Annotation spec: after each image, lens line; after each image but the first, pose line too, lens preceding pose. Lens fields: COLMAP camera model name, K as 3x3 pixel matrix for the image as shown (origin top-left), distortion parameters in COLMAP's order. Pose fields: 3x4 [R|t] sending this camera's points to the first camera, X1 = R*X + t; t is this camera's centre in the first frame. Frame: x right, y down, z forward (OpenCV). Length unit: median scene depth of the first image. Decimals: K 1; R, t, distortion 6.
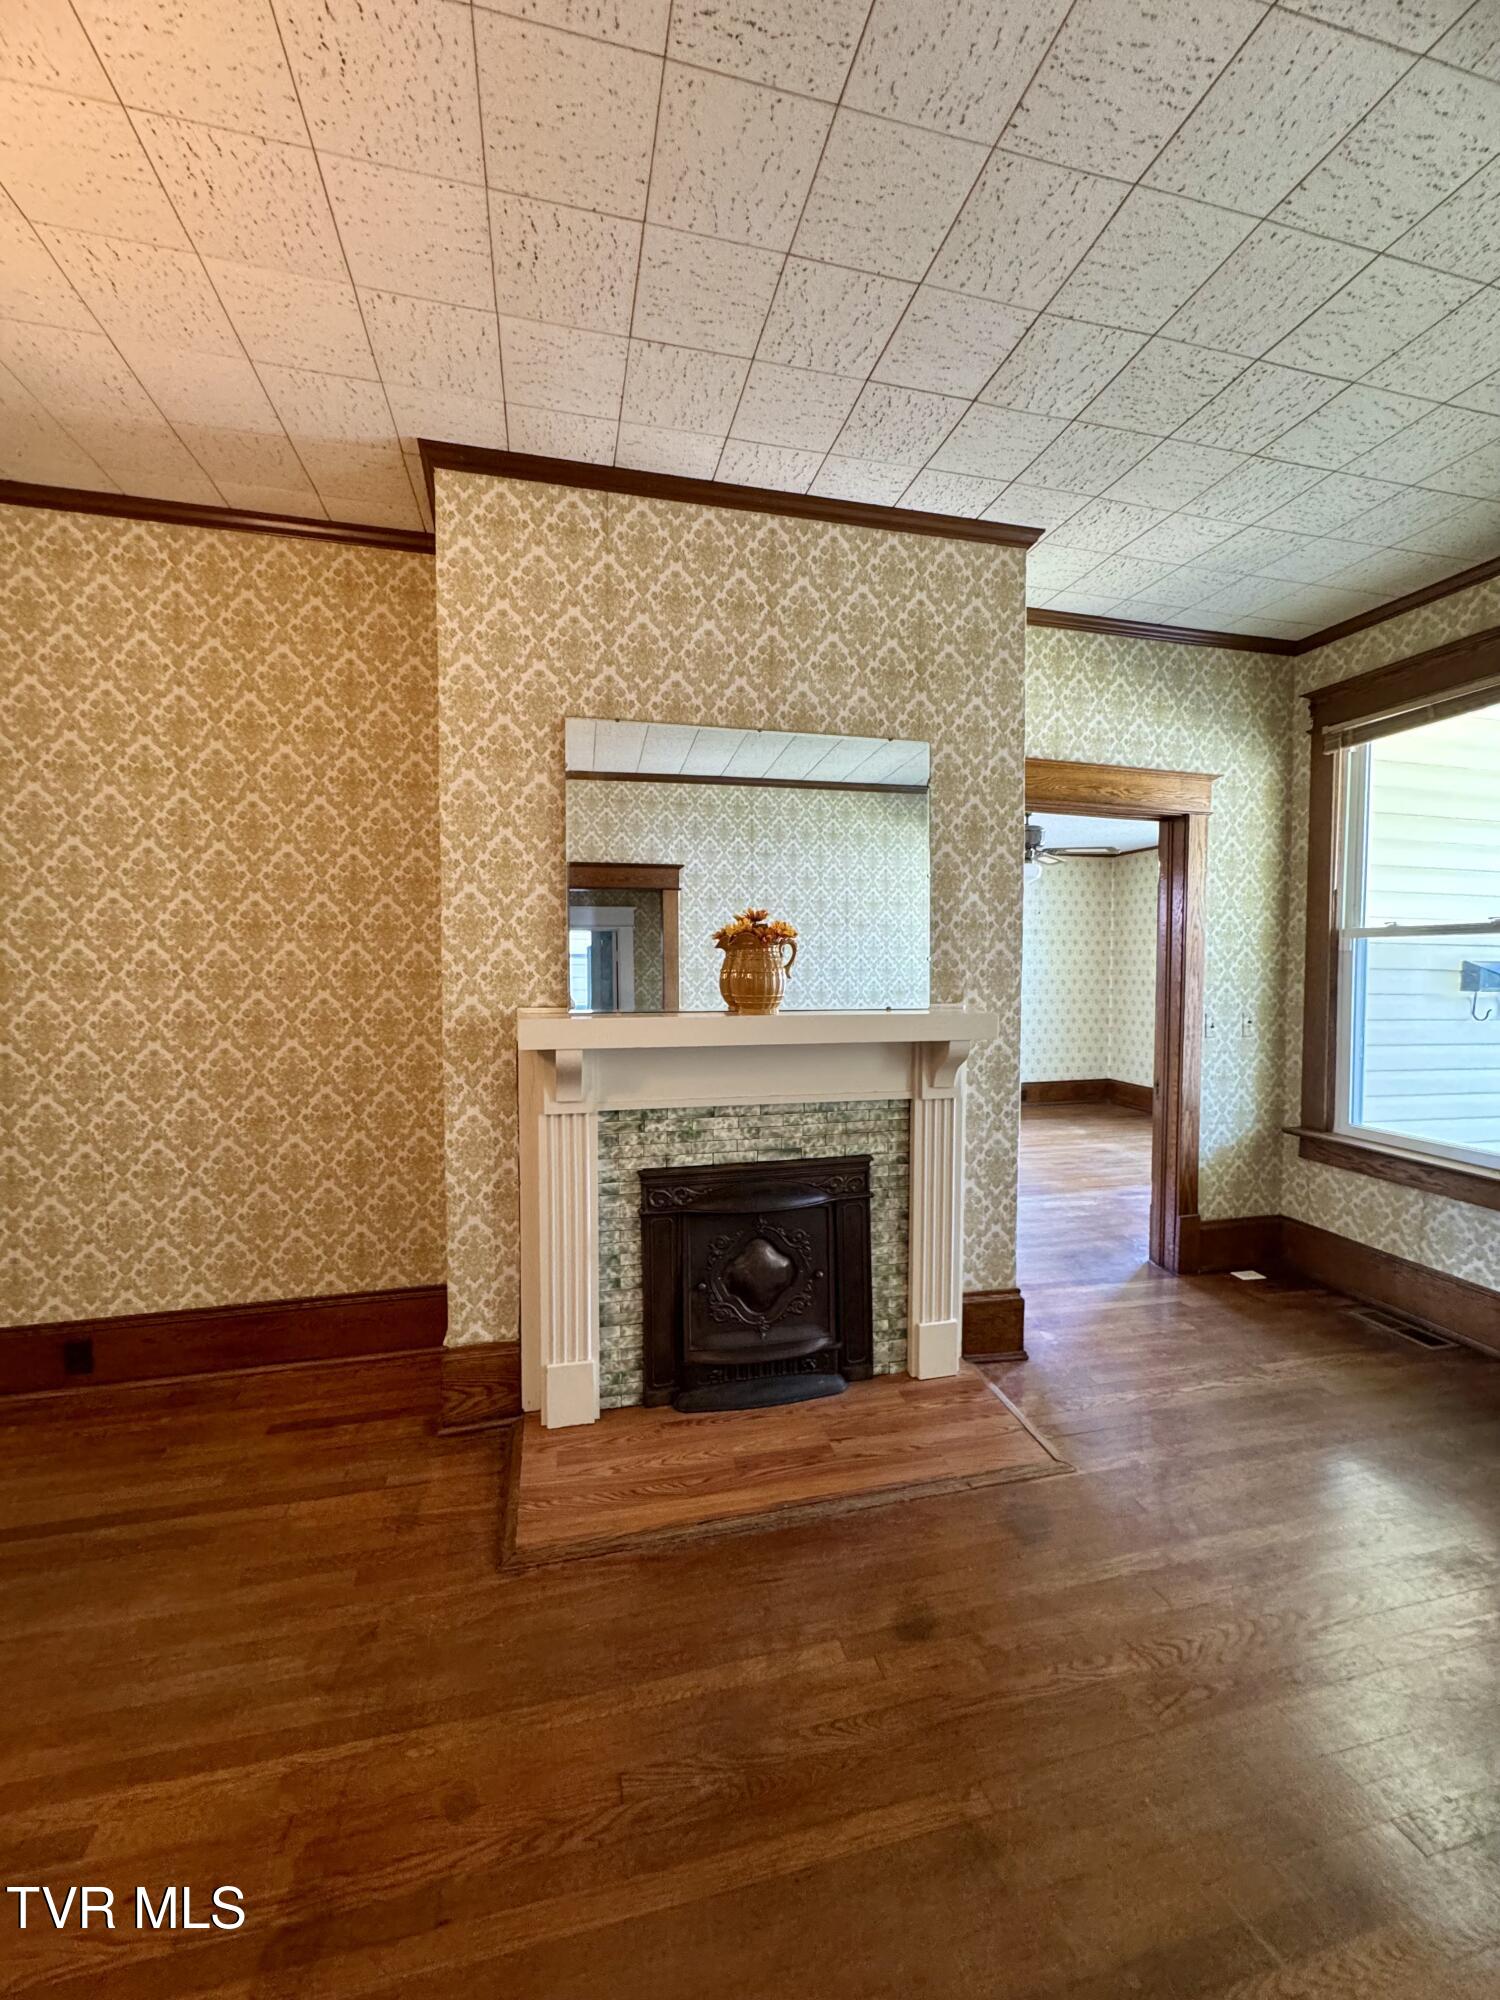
lens RADIAL K [[799.2, 0, 750.0], [0, 799.2, 1000.0], [0, 0, 1]] dist [-0.001230, -0.000012]
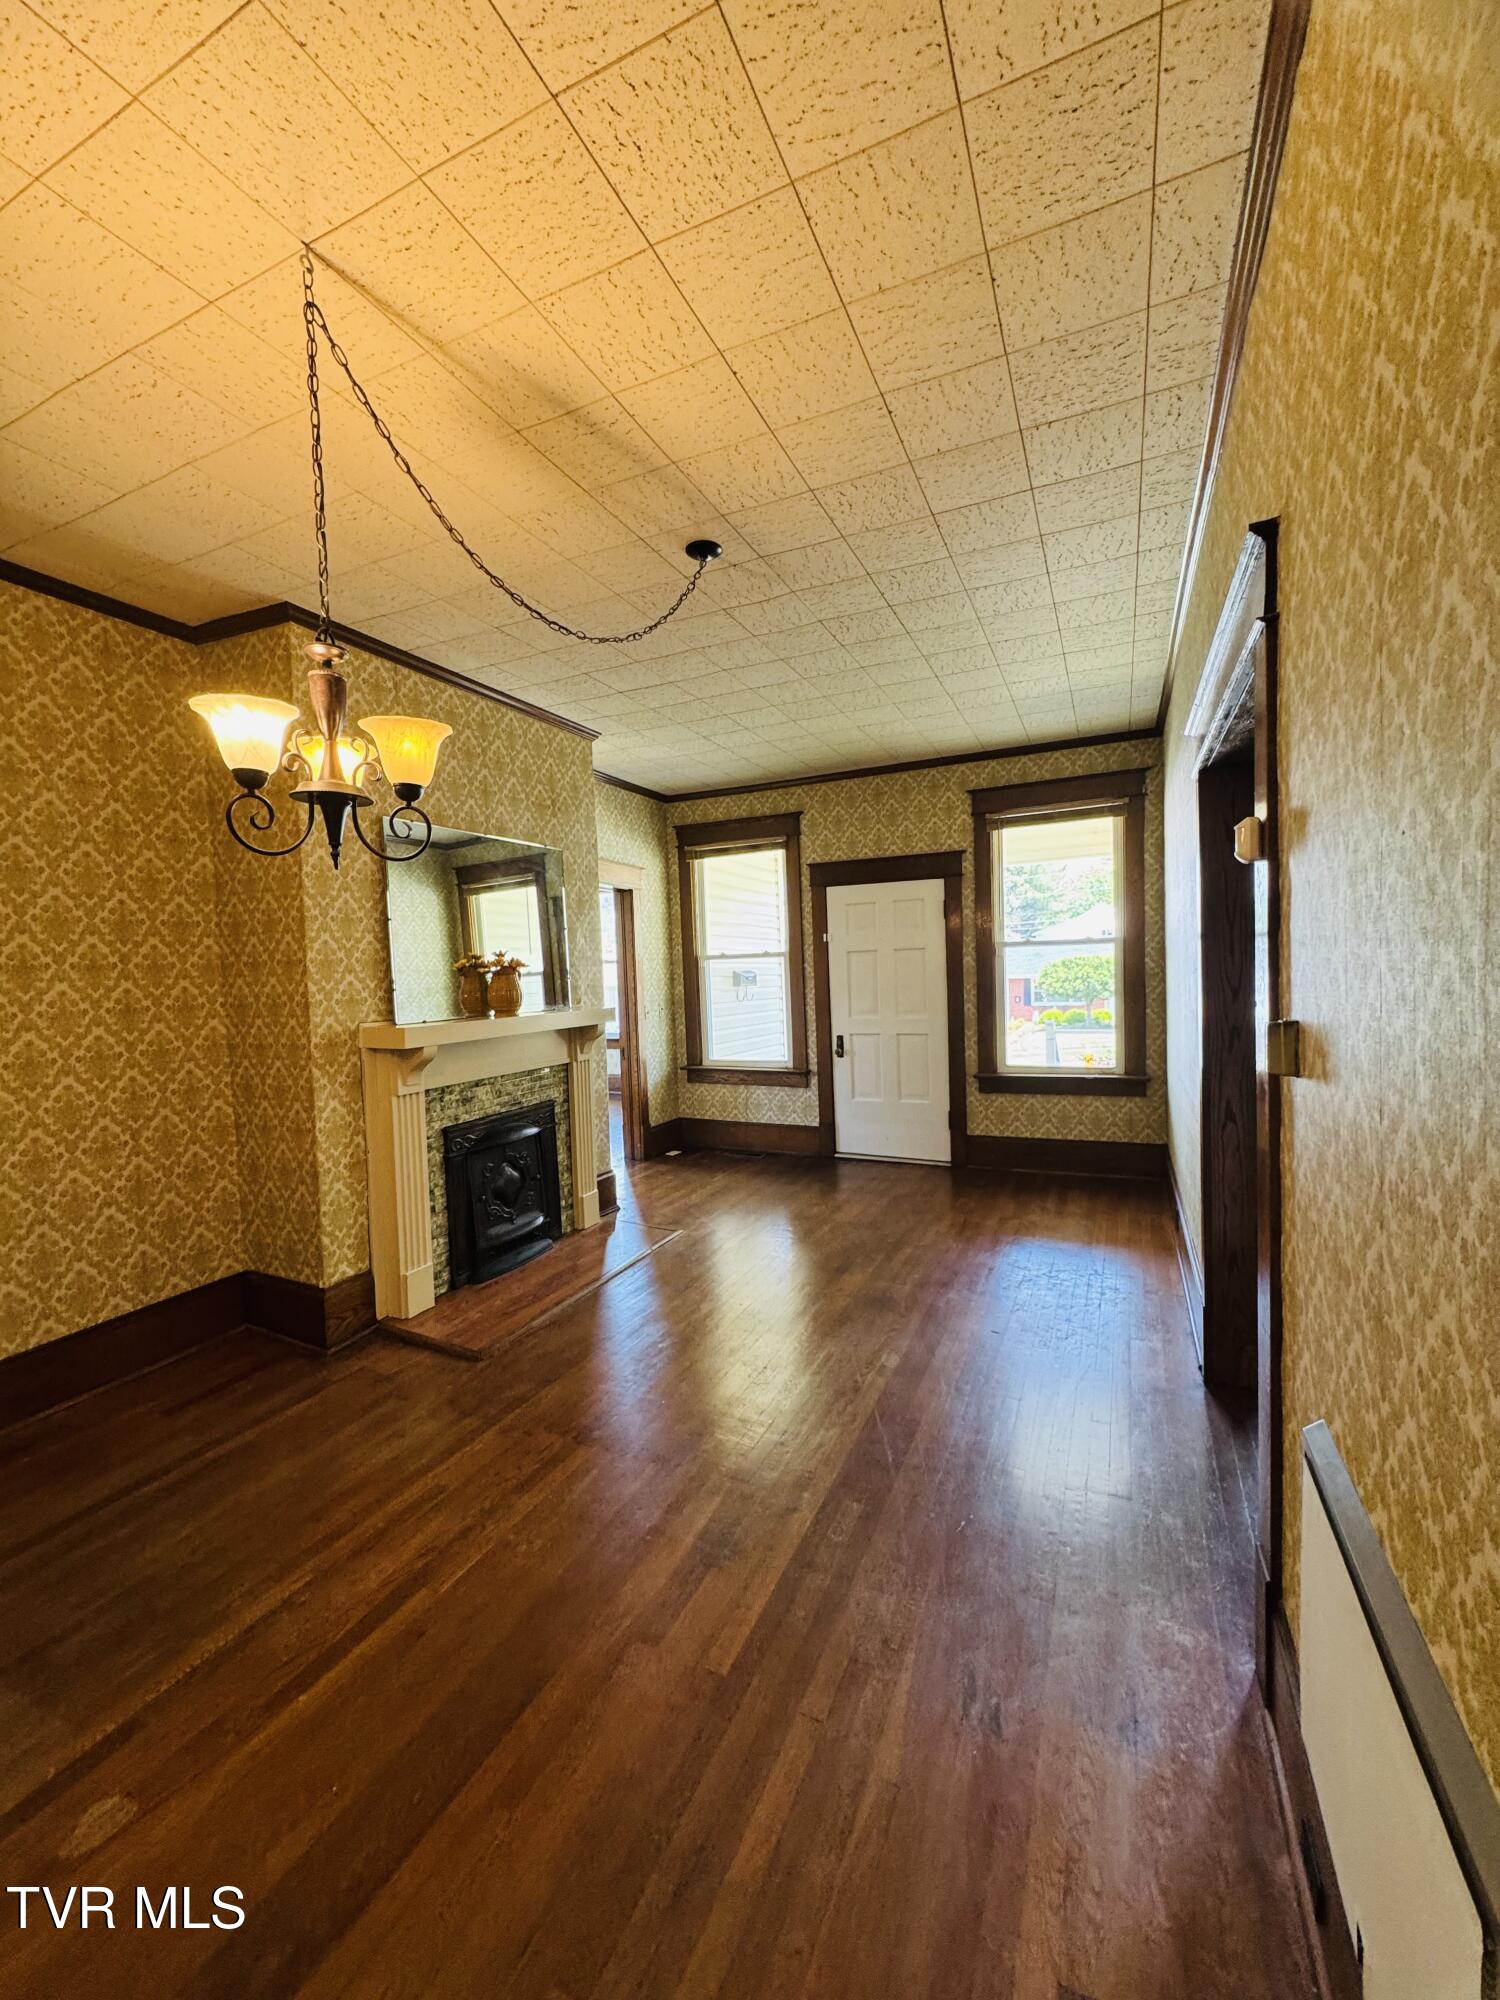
lens RADIAL K [[799.2, 0, 750.0], [0, 799.2, 1000.0], [0, 0, 1]] dist [-0.001230, -0.000012]
pose [[0.626801, -0.054159, 0.777295, -0.843924], [0.070917, 0.997406, 0.012309, 0.000105], [-0.775946, 0.047408, 0.629016, -0.343176]]
